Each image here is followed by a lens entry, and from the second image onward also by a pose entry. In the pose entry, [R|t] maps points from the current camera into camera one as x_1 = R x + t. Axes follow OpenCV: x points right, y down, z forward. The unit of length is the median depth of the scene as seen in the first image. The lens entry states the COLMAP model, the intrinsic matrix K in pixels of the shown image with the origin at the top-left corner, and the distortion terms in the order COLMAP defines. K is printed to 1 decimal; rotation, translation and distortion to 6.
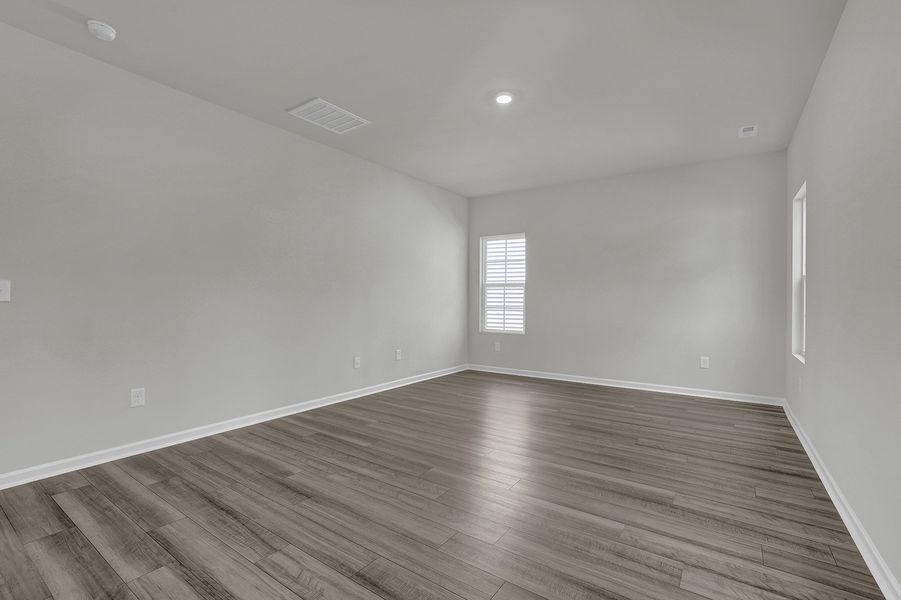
lens RADIAL K [[407.1, 0, 450.5], [0, 407.1, 300.0], [0, 0, 1]] dist [-0.025409, 0.000528]
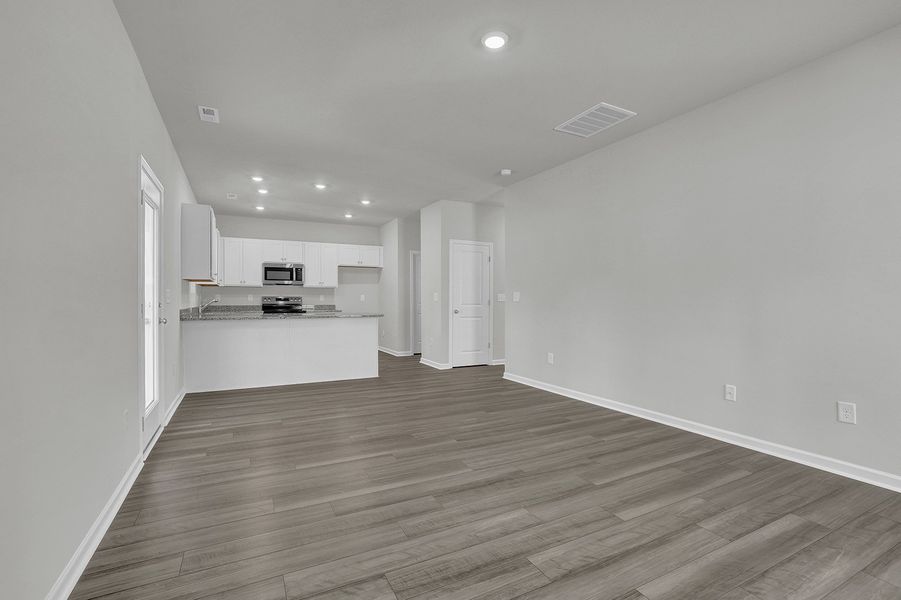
lens RADIAL K [[413.1, 0, 450.5], [0, 413.1, 300.0], [0, 0, 1]] dist [-0.031624, 0.000322]
pose [[-0.467692, -0.003419, -0.883885, 0.983625], [-0.005248, 0.999986, -0.001092, 0.000765], [0.883876, 0.004128, -0.467704, 1.469138]]
